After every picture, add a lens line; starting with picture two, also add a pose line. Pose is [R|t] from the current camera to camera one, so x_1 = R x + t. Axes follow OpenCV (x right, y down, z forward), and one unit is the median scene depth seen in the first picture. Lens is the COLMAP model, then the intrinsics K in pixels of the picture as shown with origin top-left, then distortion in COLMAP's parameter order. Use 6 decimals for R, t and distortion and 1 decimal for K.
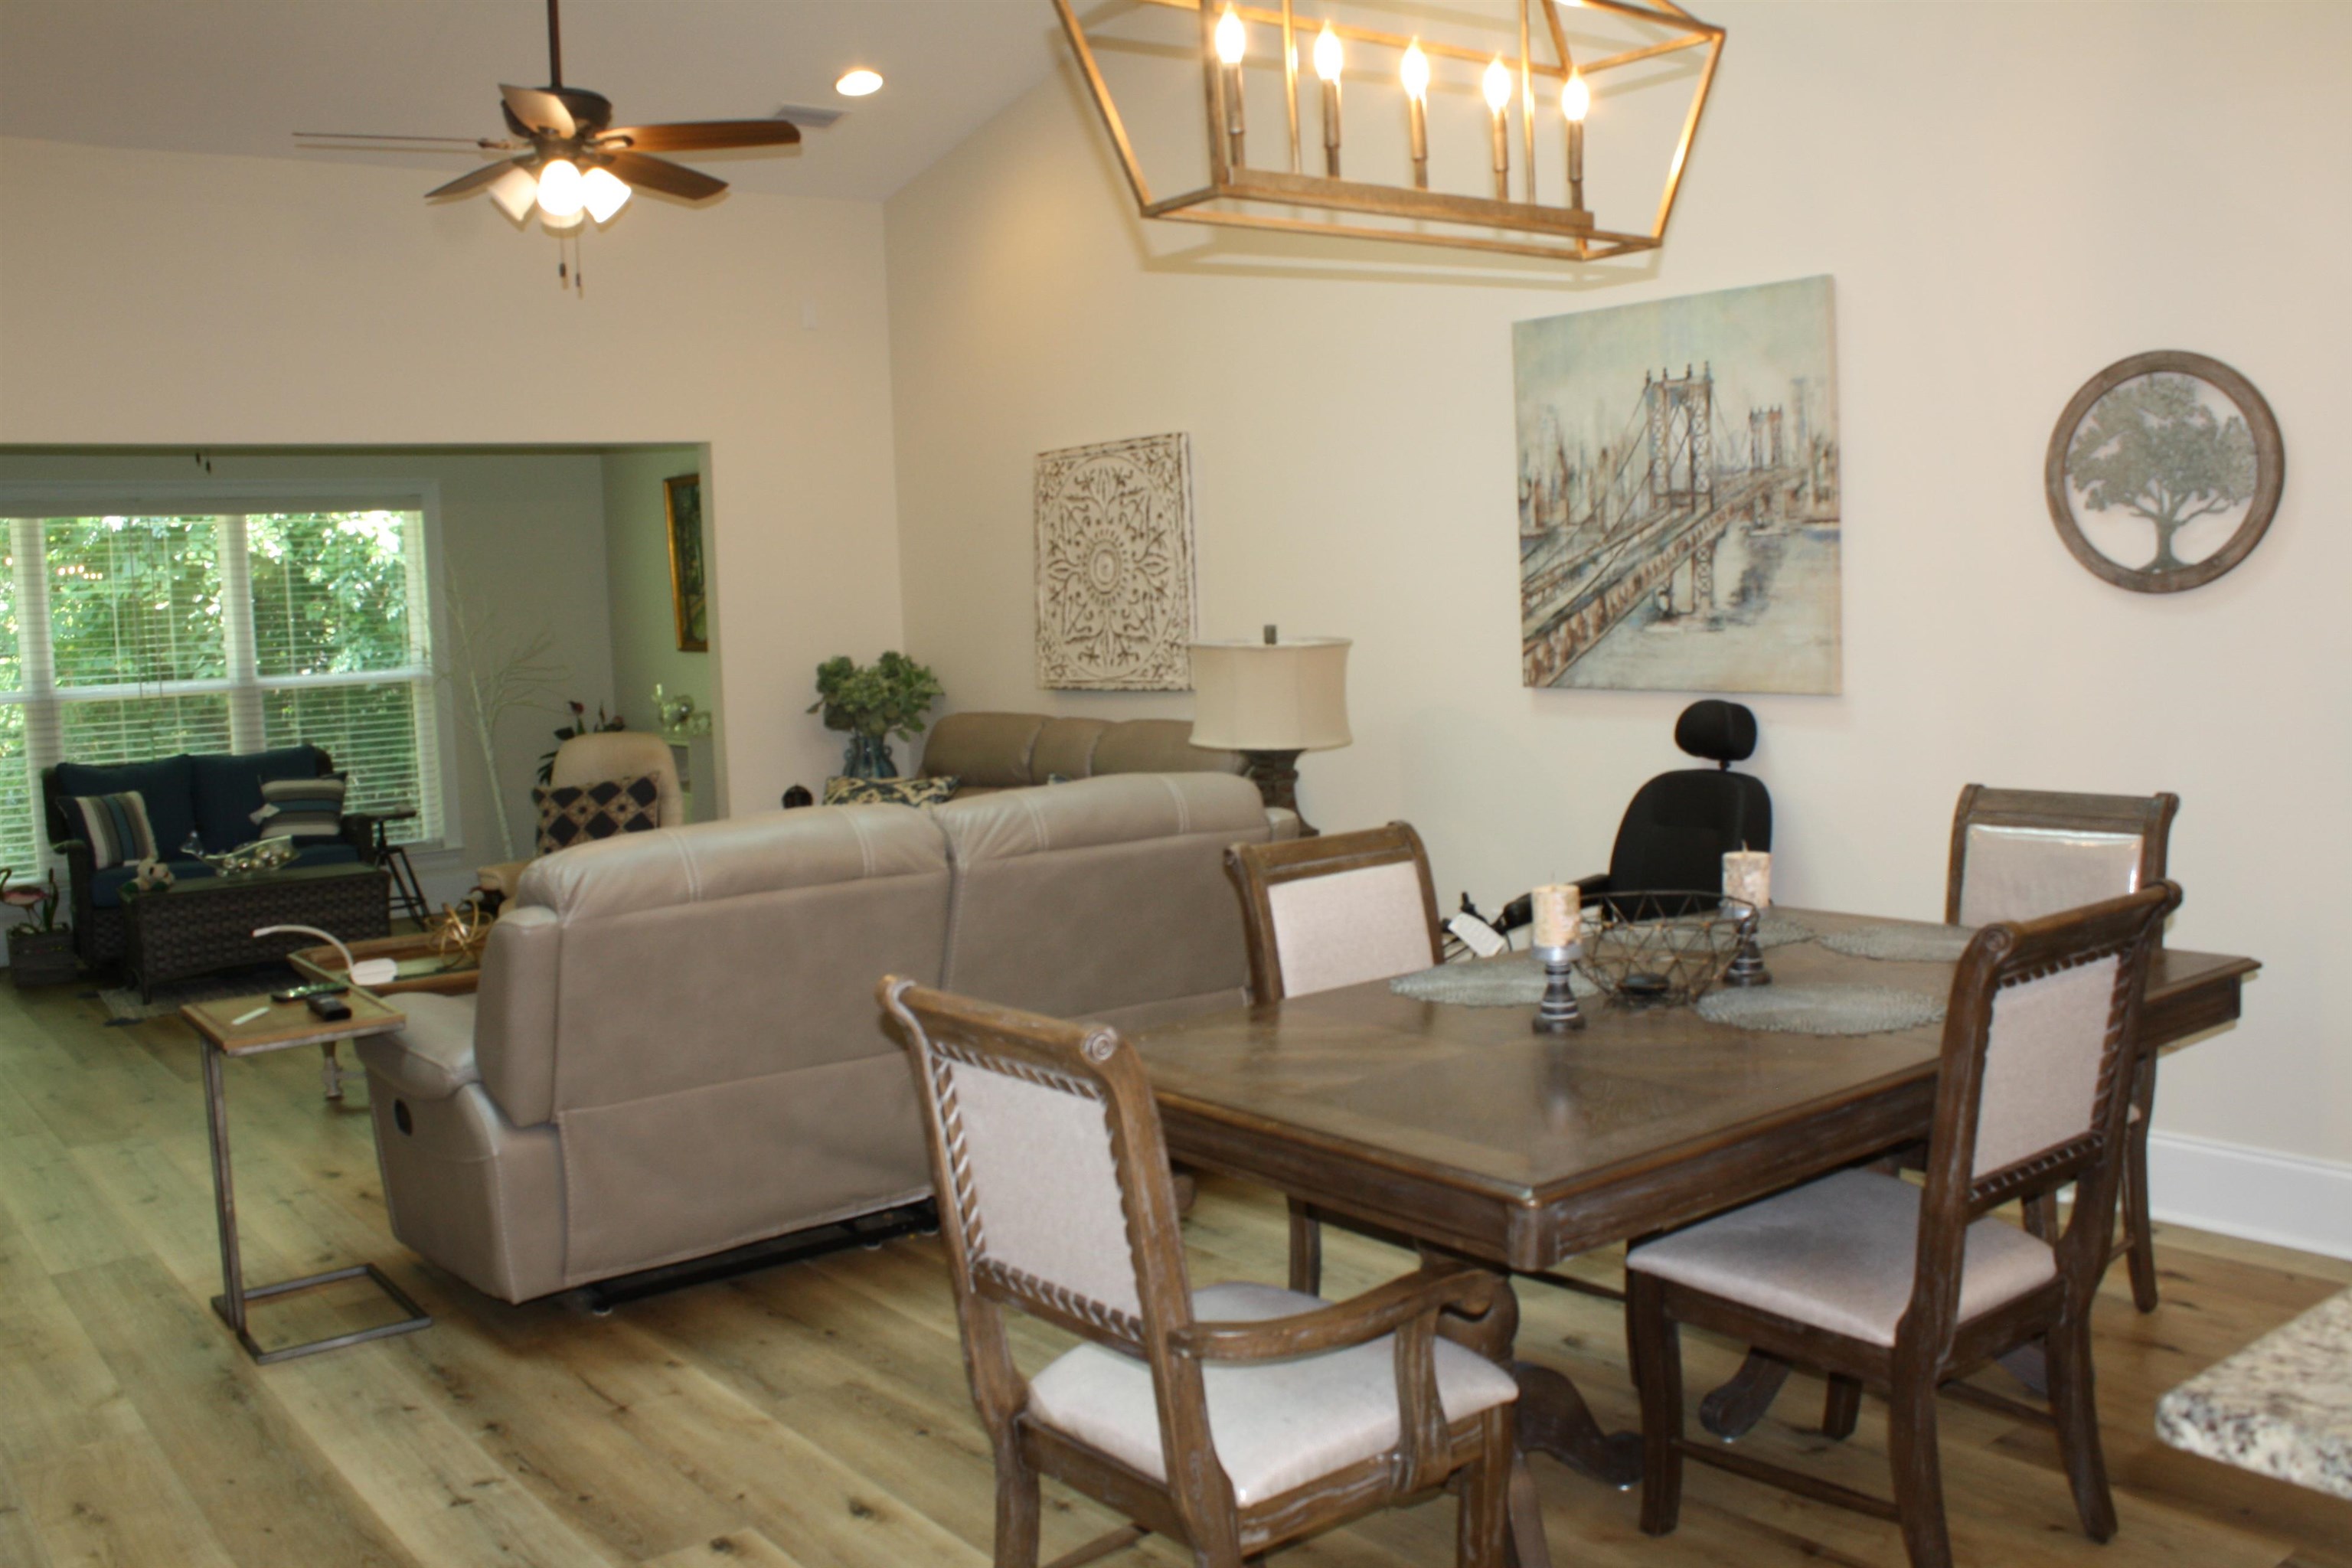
lens RADIAL K [[2018.2, 0, 1176.0], [0, 2018.2, 784.0], [0, 0, 1]] dist [-0.162983, 0.149927]
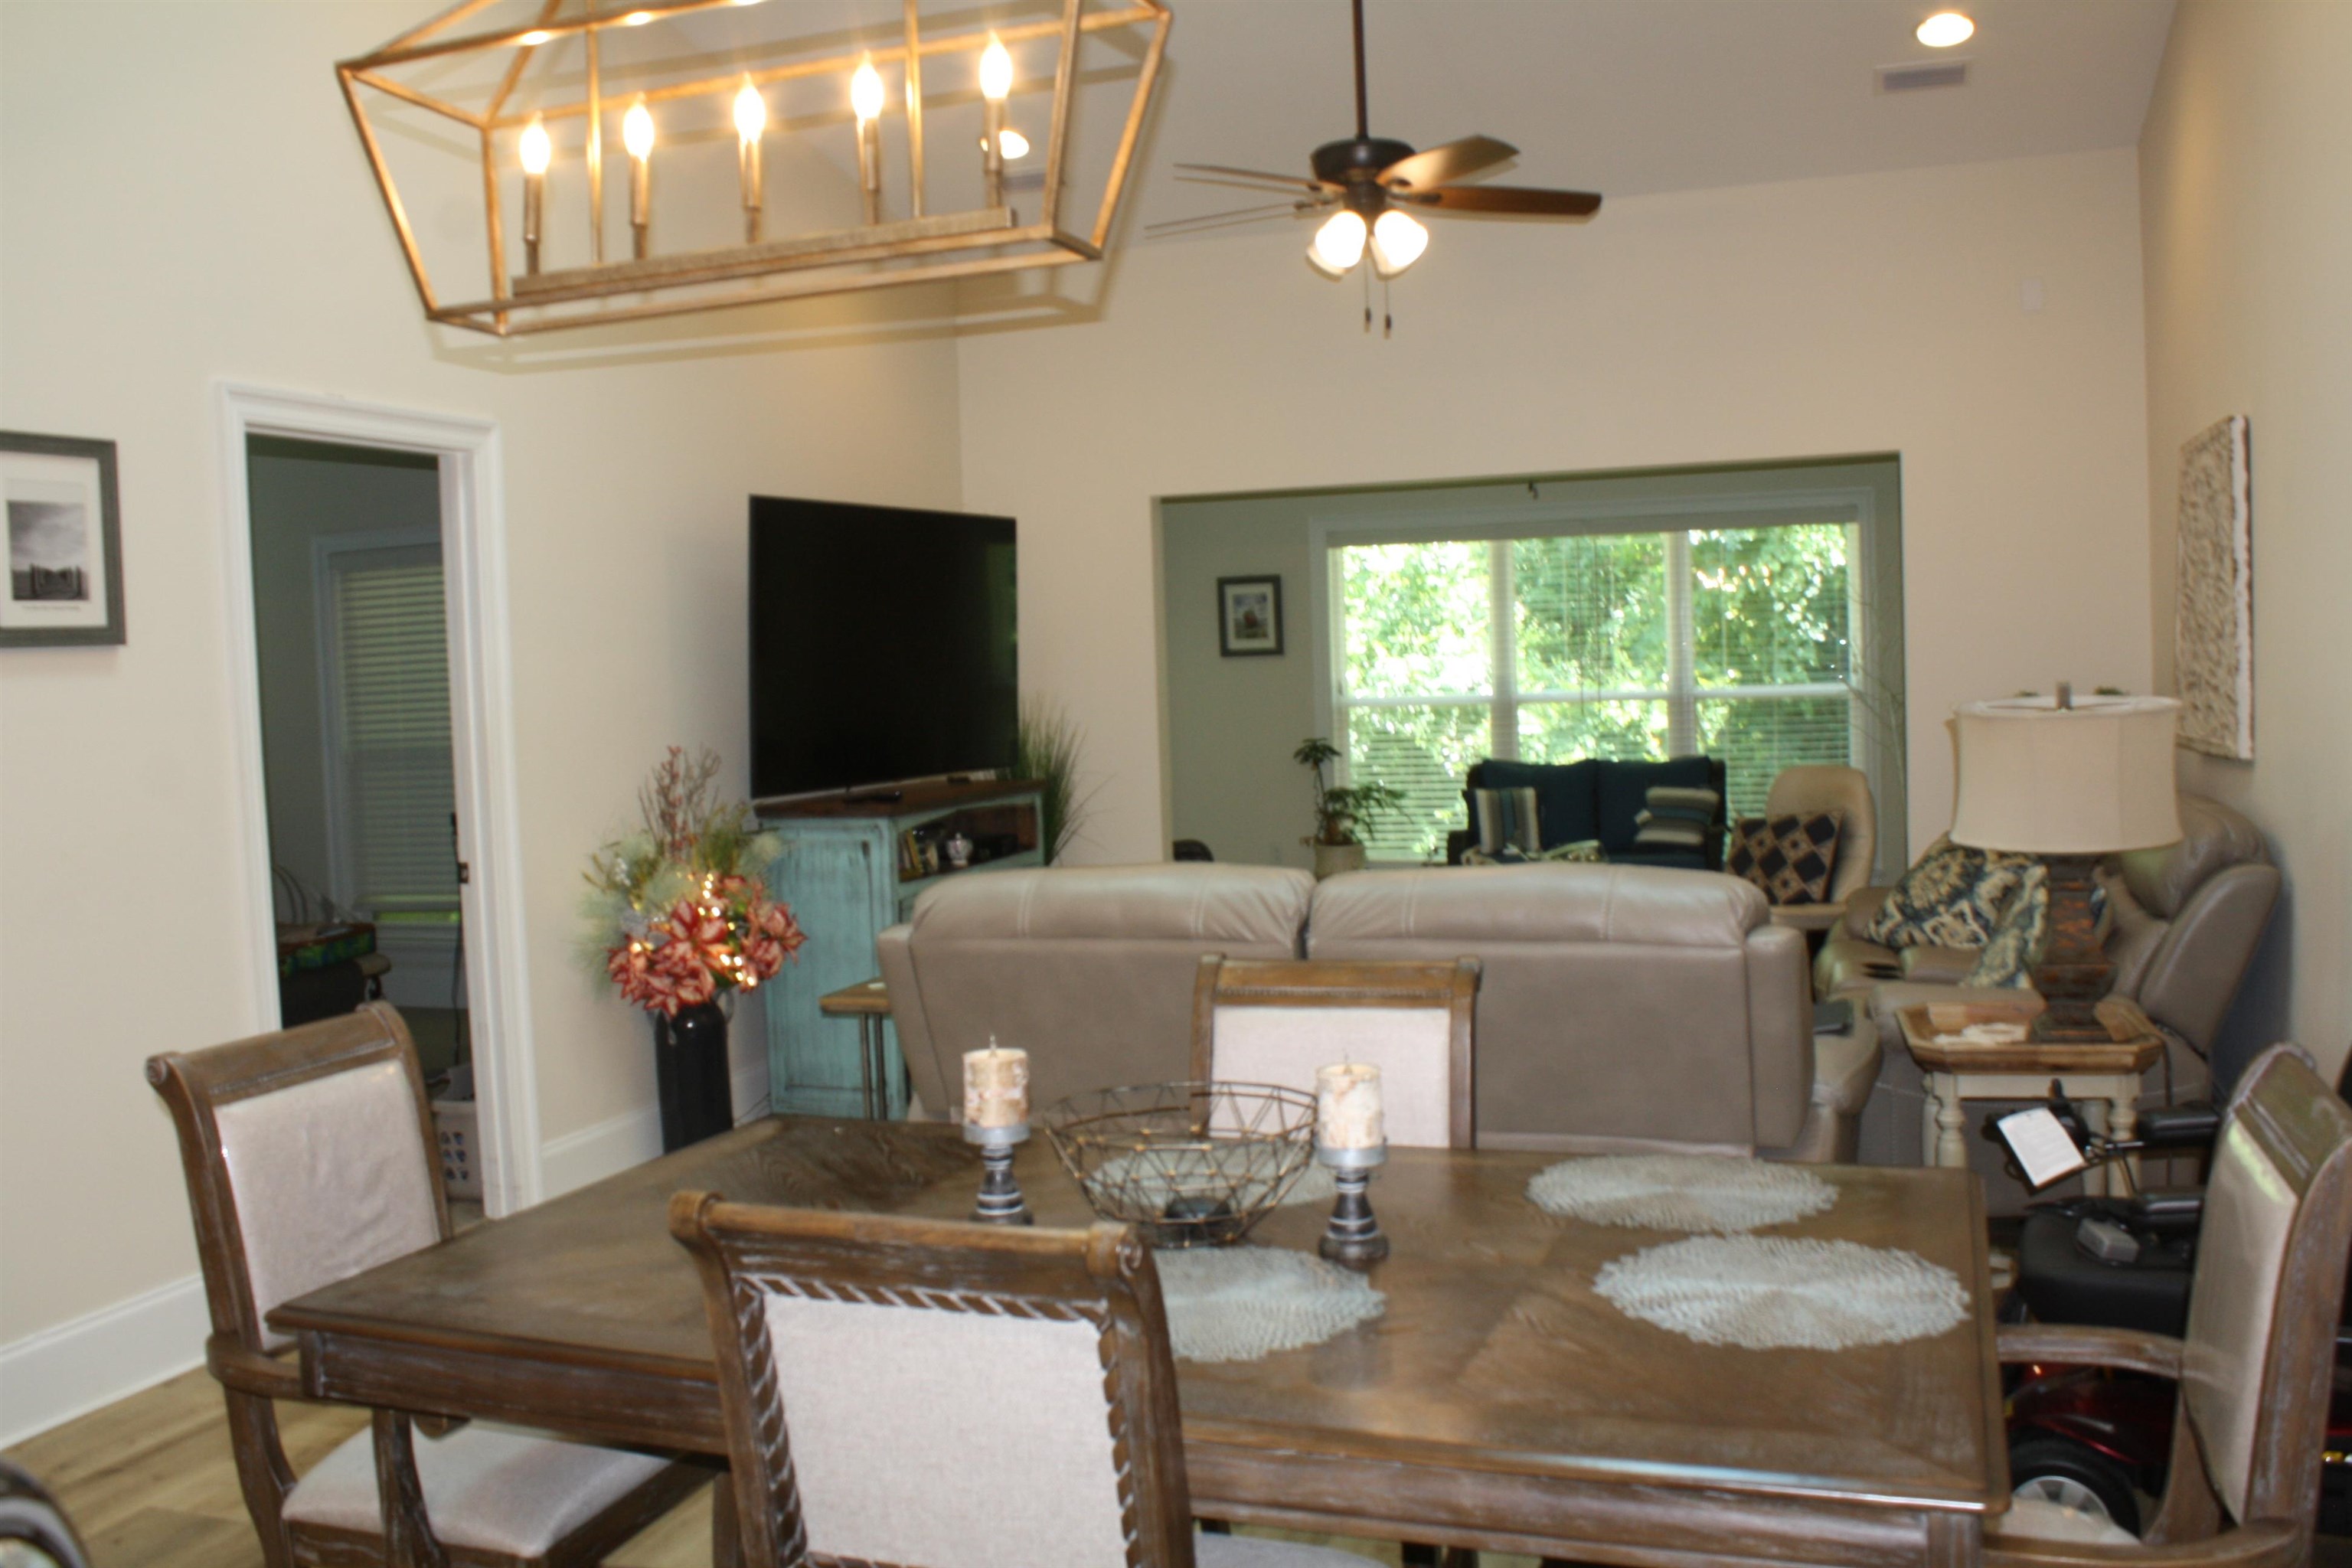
lens RADIAL K [[2026.1, 0, 1170.0], [0, 2026.1, 791.9], [0, 0, 1]] dist [-0.167170, 0.157527]
pose [[0.536916, 0.073404, -0.840436, 0.382850], [-0.064267, 0.996872, 0.046011, -0.040332], [0.841184, 0.029308, 0.539954, 0.259734]]
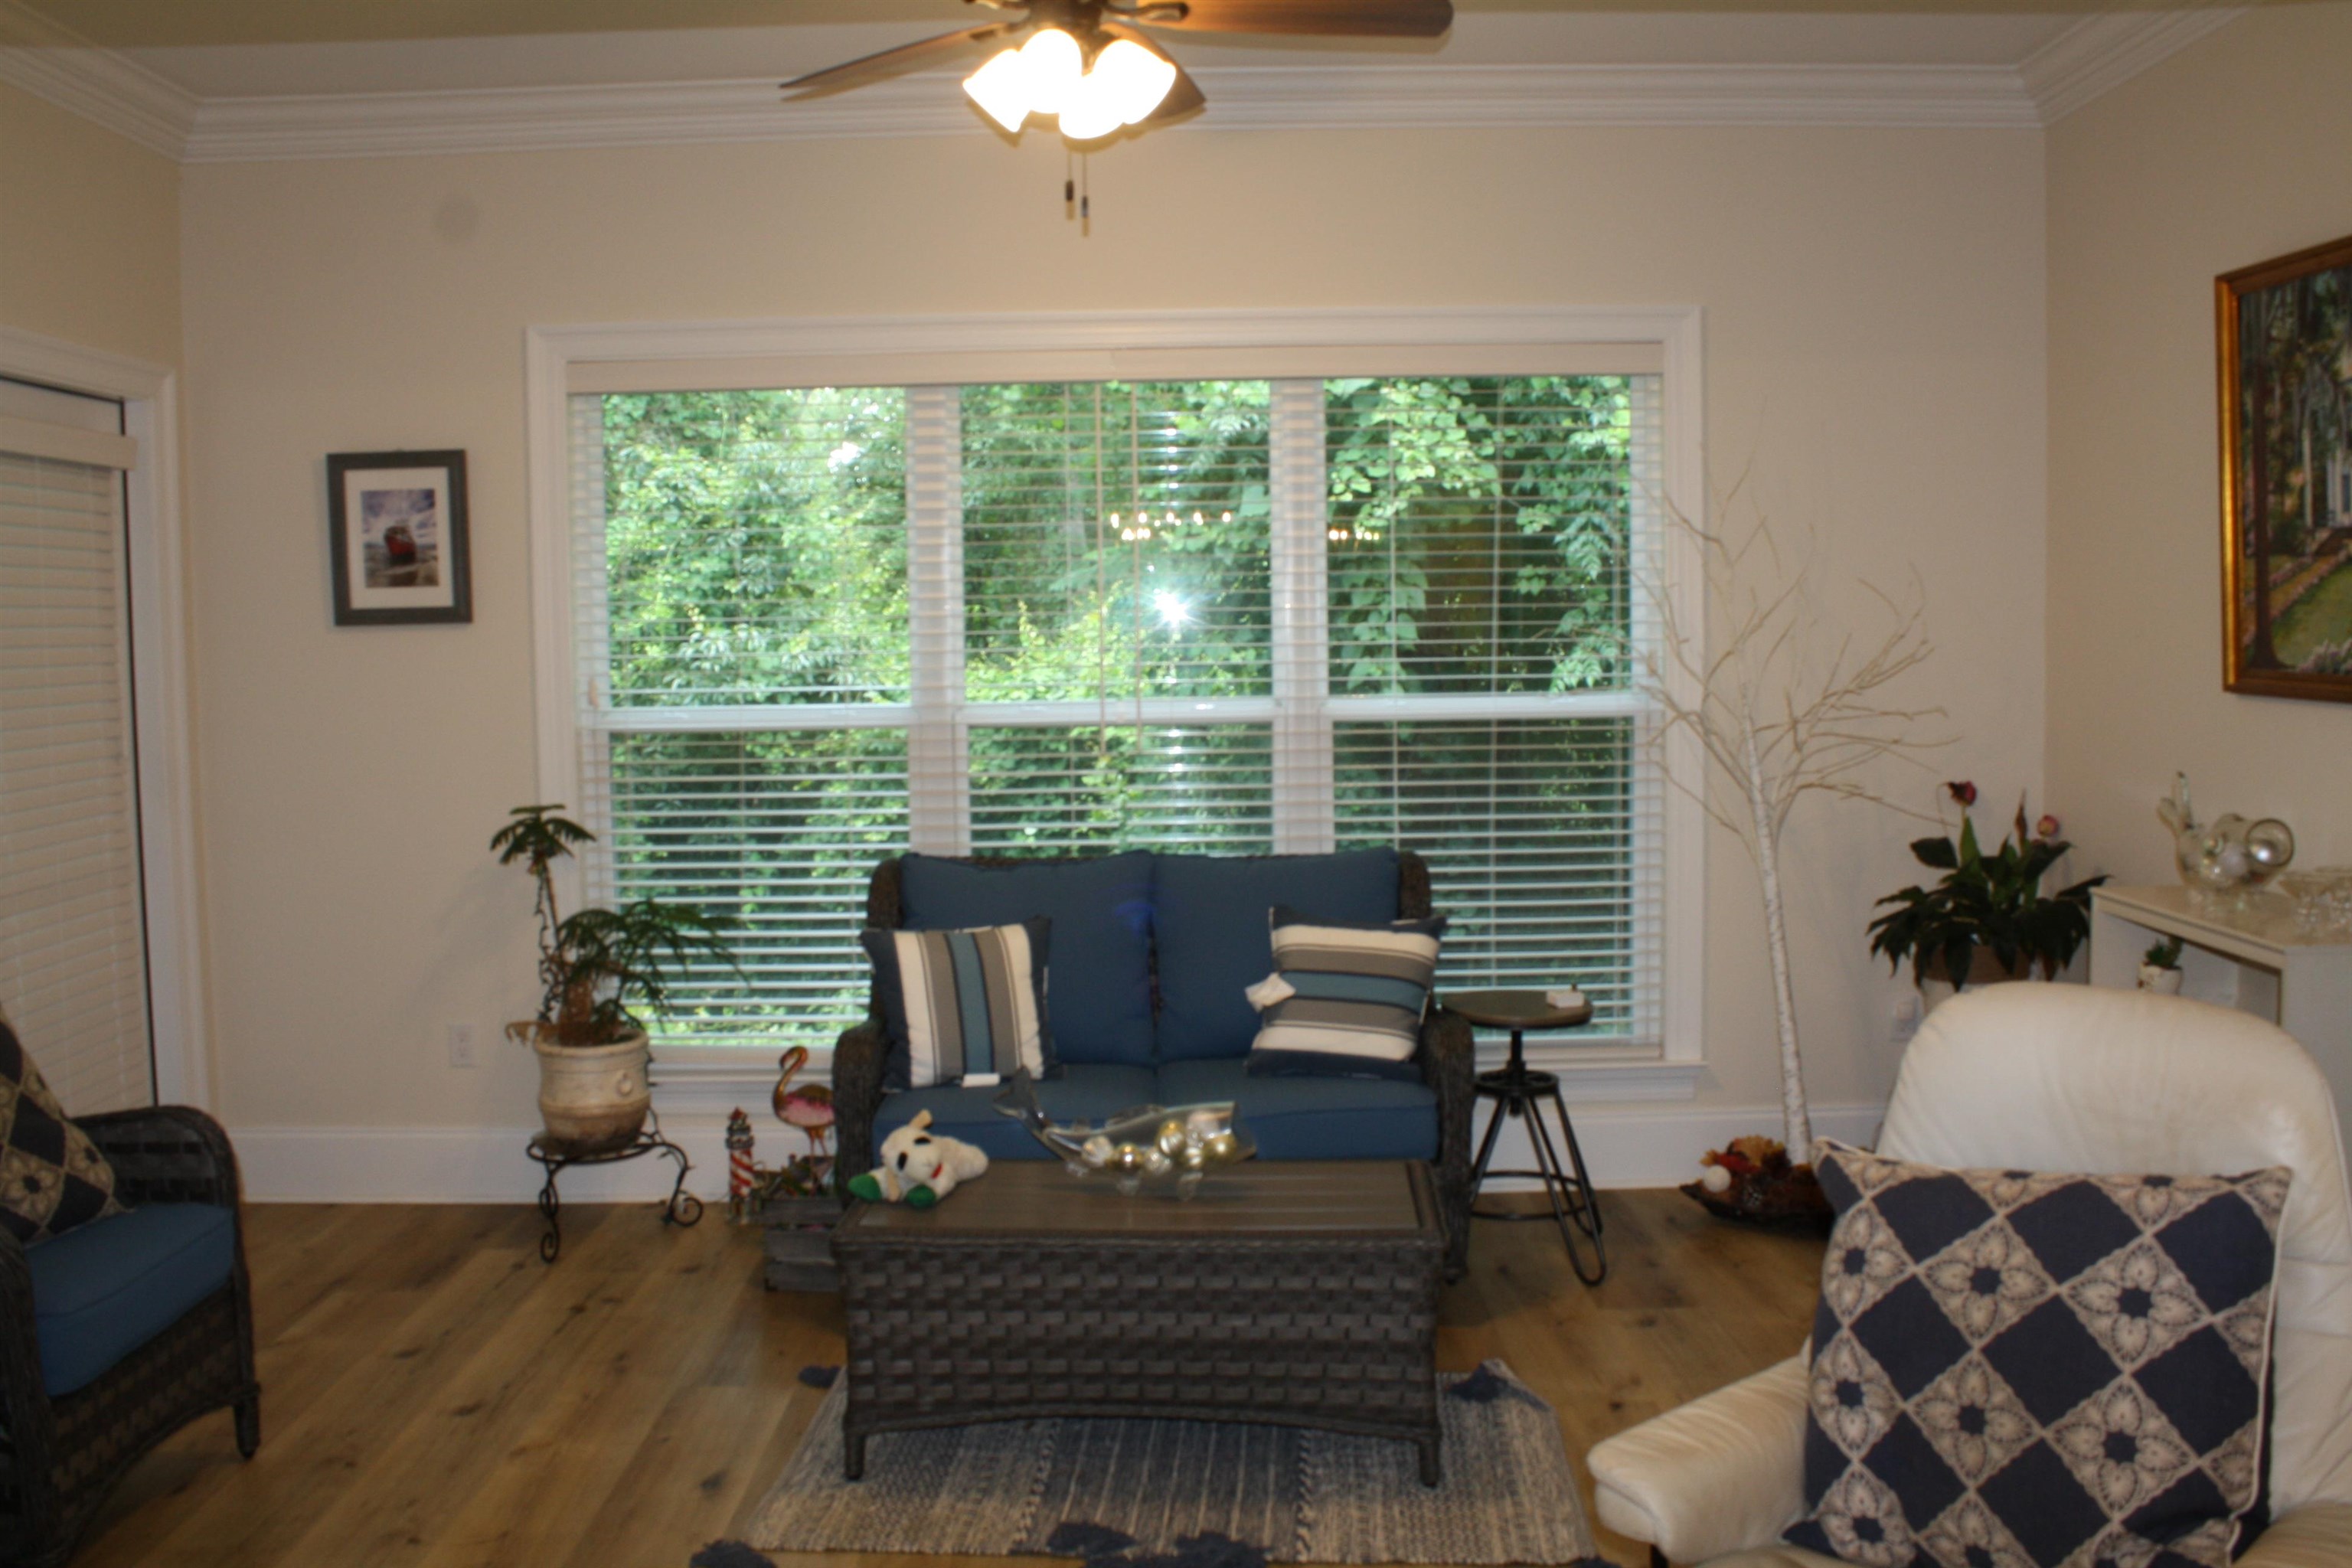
lens RADIAL K [[1983.8, 0, 1176.9], [0, 1983.8, 761.6], [0, 0, 1]] dist [-0.160168, 0.140637]
pose [[0.784892, 0.070276, -0.615635, -0.242693], [-0.072902, 0.997121, 0.020878, -0.061814], [0.615330, 0.028494, 0.787755, 0.768176]]
